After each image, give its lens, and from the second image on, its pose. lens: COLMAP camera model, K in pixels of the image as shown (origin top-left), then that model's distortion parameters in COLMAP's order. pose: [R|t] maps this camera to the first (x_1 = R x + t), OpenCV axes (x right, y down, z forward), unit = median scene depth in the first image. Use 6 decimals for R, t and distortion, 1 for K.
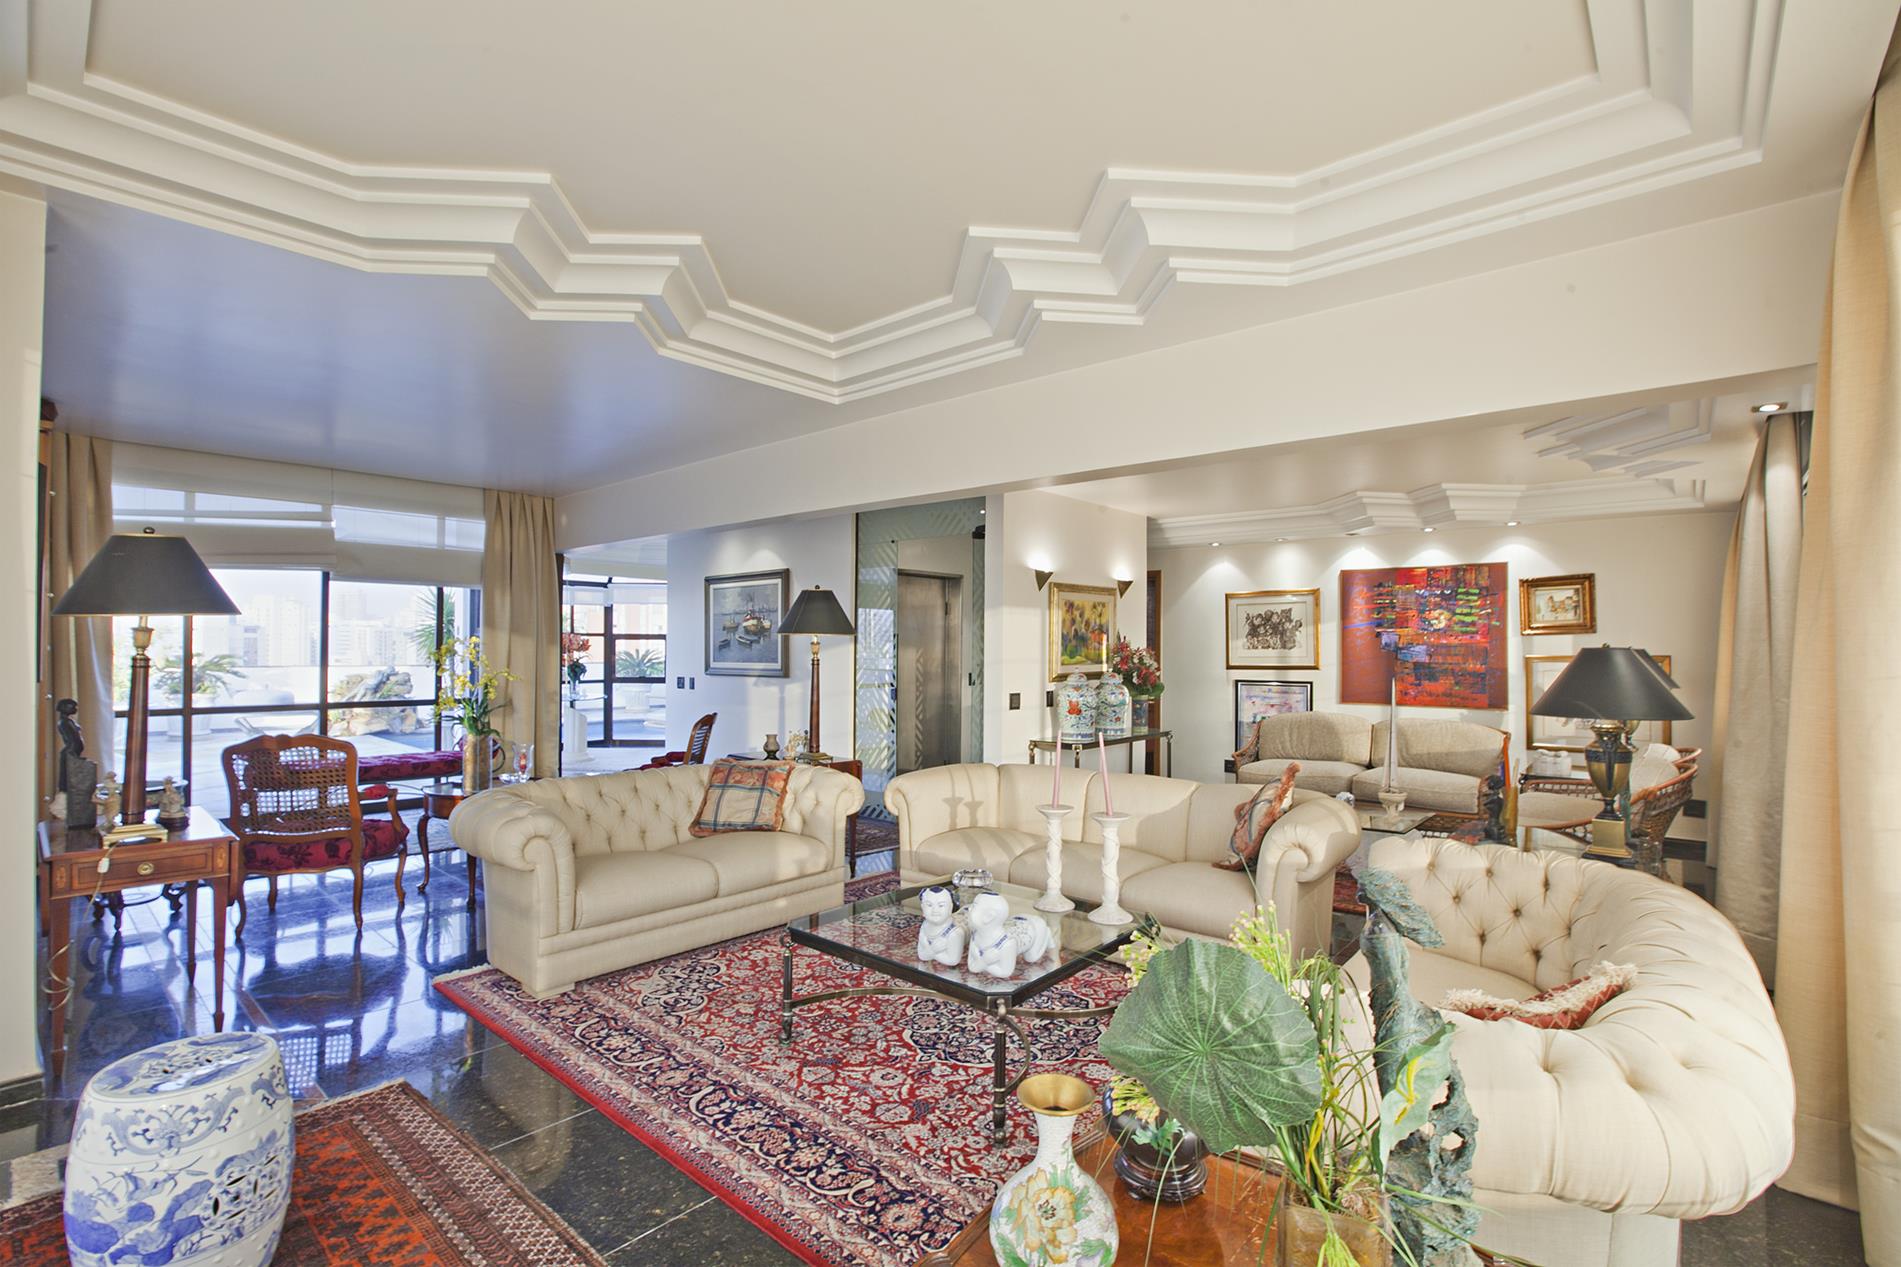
lens RADIAL K [[872.7, 0, 962.4], [0, 872.7, 643.8], [0, 0, 1]] dist [-0.004864, -0.000140]
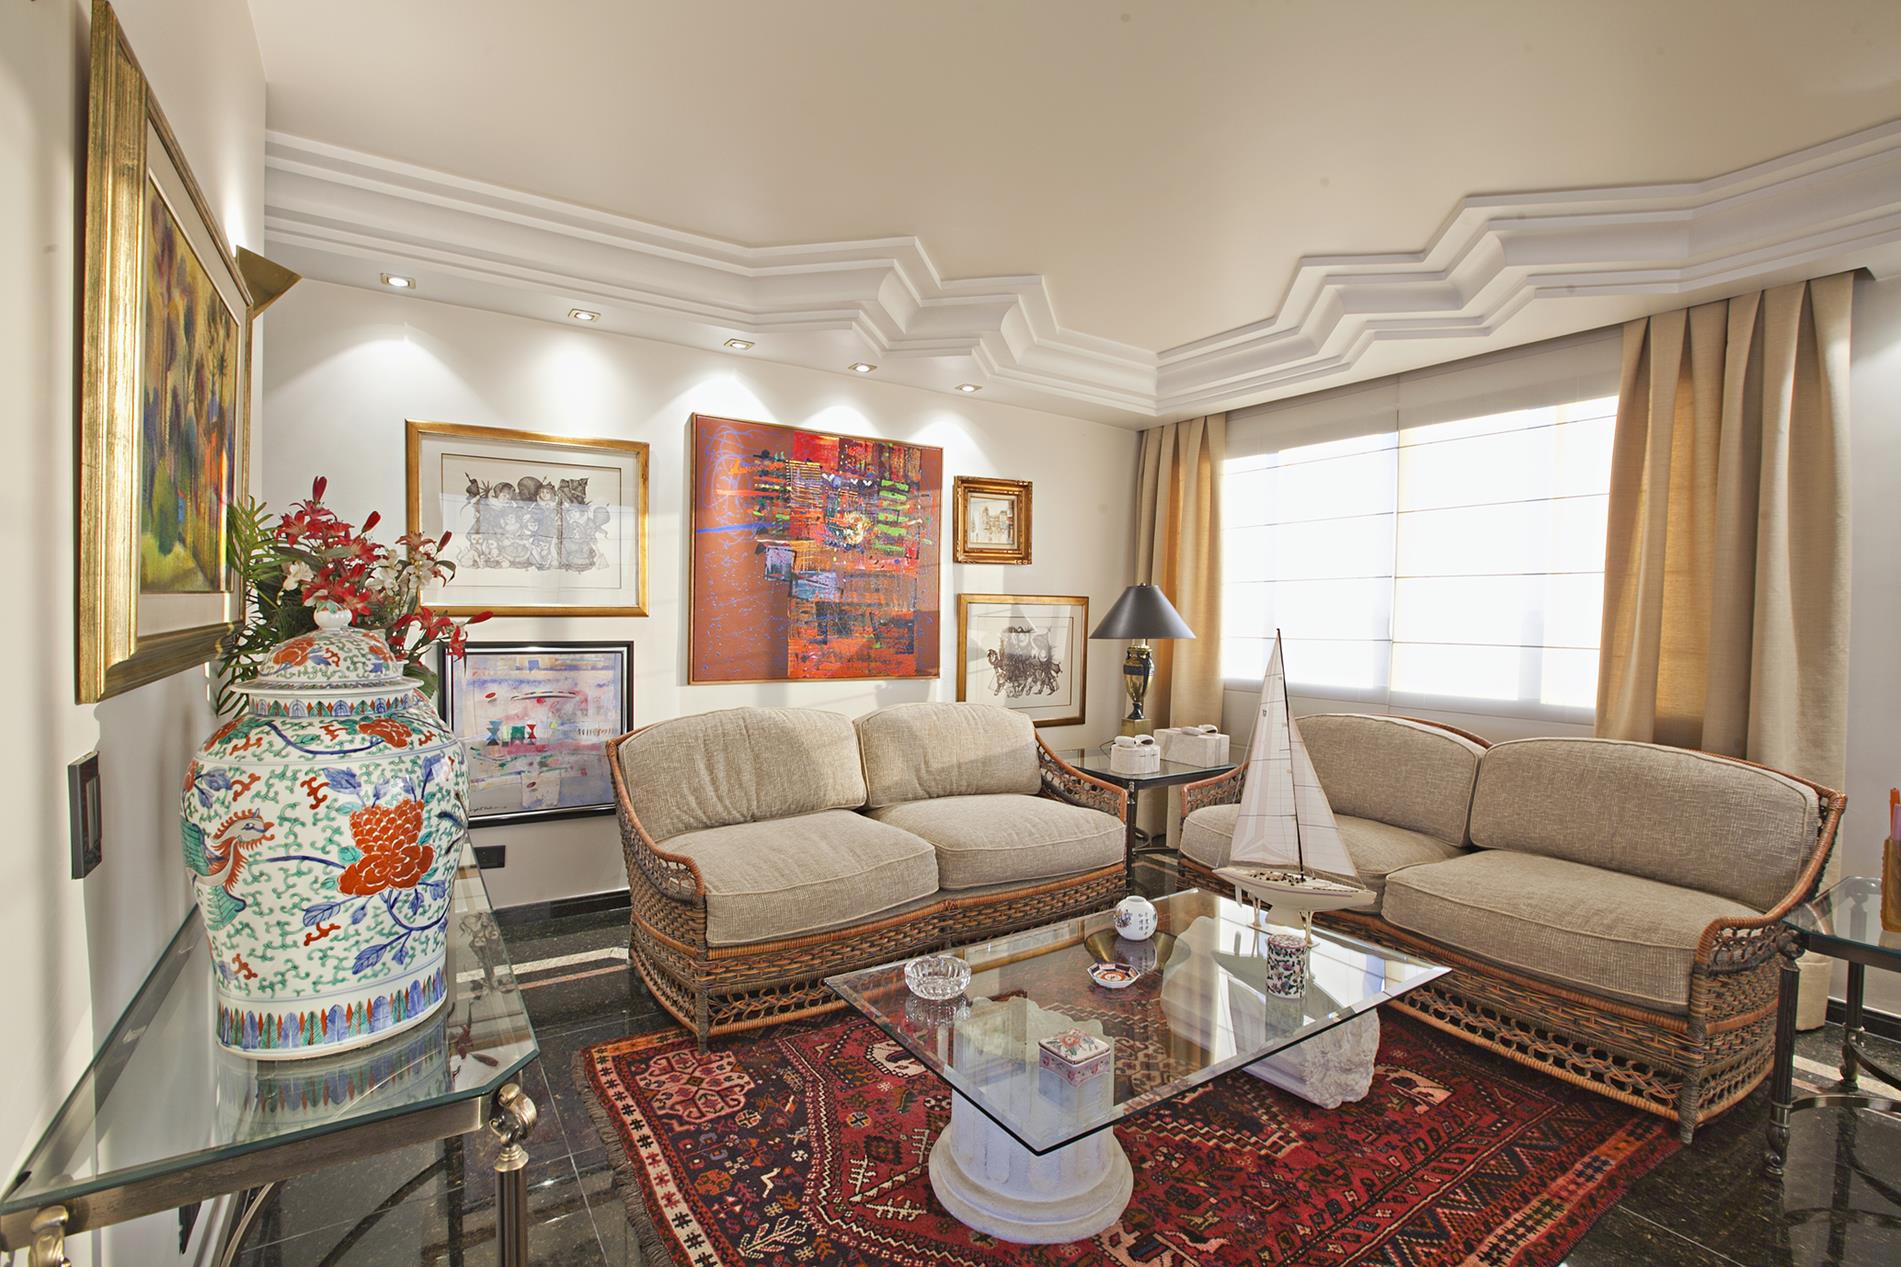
lens RADIAL K [[872.7, 0, 937.1], [0, 872.7, 637.5], [0, 0, 1]] dist [-0.004864, -0.000140]
pose [[0.313978, -0.024474, 0.949115, 0.009497], [-0.024034, 0.999142, 0.033715, 0.023619], [-0.949126, -0.033397, 0.313120, 0.763102]]
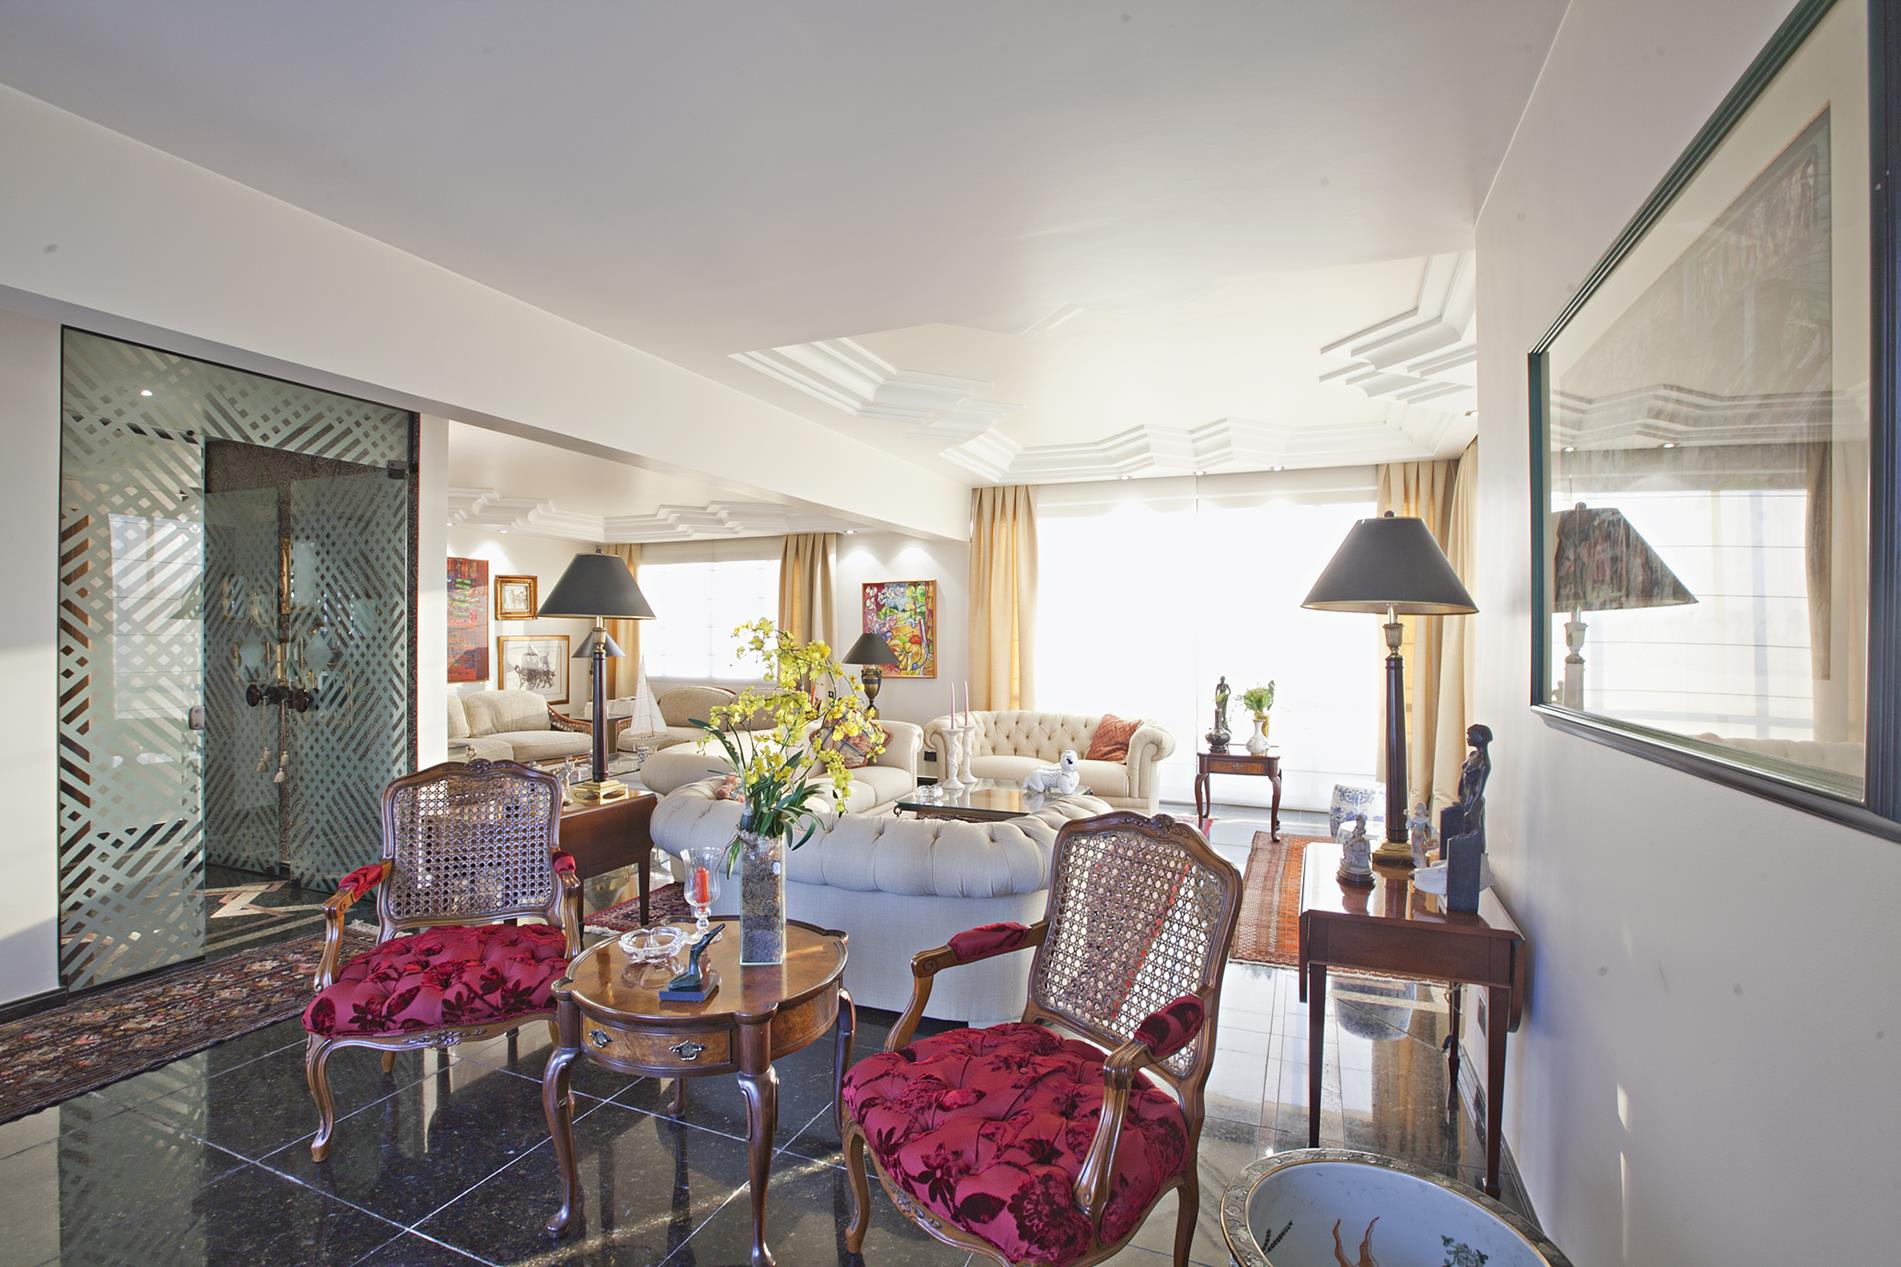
lens RADIAL K [[872.7, 0, 948.1], [0, 872.7, 637.7], [0, 0, 1]] dist [-0.004864, -0.000140]
pose [[-0.285260, -0.006487, 0.958428, -0.713322], [-0.006018, 0.999970, 0.004977, 0.005351], [-0.958431, -0.004349, -0.285291, 0.696020]]
